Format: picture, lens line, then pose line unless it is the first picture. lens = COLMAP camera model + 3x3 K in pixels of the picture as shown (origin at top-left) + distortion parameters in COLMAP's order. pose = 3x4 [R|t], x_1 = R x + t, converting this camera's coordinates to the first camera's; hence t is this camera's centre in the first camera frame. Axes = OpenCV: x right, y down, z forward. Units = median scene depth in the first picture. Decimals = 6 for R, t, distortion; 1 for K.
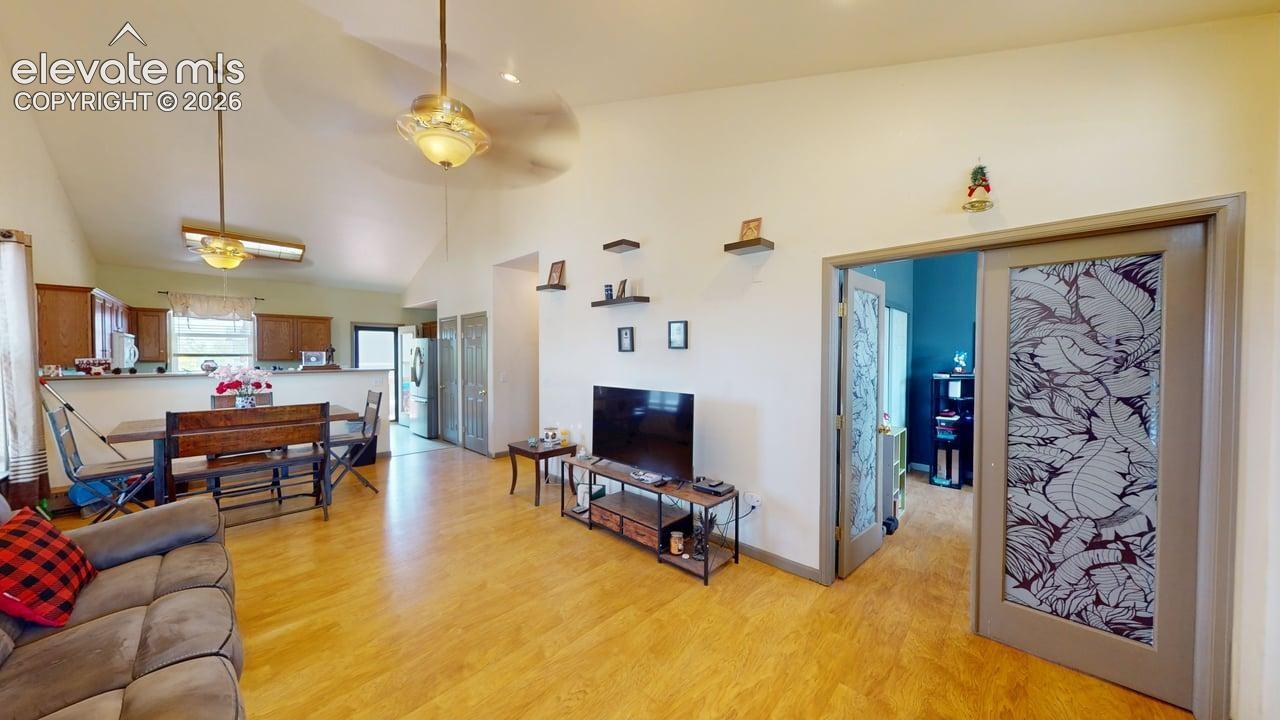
lens RADIAL K [[407.4, 0, 640.0], [0, 407.4, 360.0], [0, 0, 1]] dist [0.000096, 0.000030]
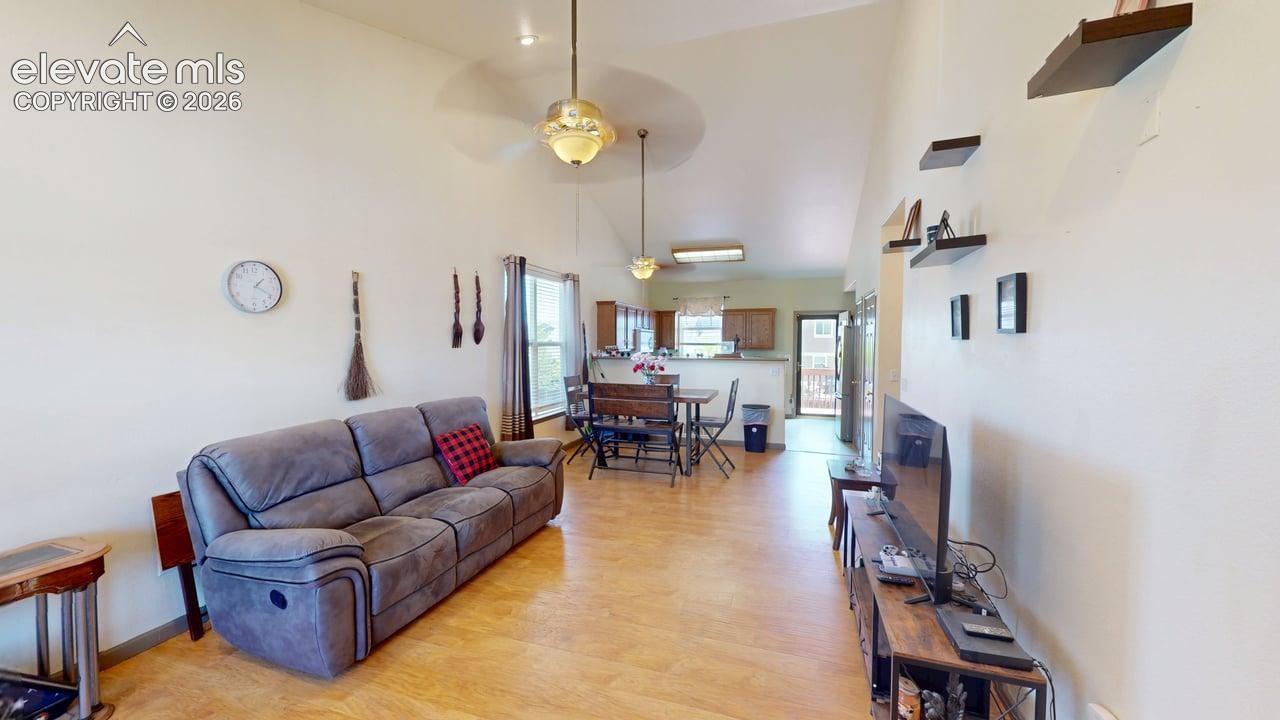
lens RADIAL K [[469.9, 0, 640.0], [0, 469.9, 360.0], [0, 0, 1]] dist [-0.000928, -0.000030]
pose [[0.427776, 0.033044, -0.903281, 0.259055], [-0.015192, 0.999453, 0.029368, -0.003089], [0.903757, 0.001160, 0.428044, 0.231801]]
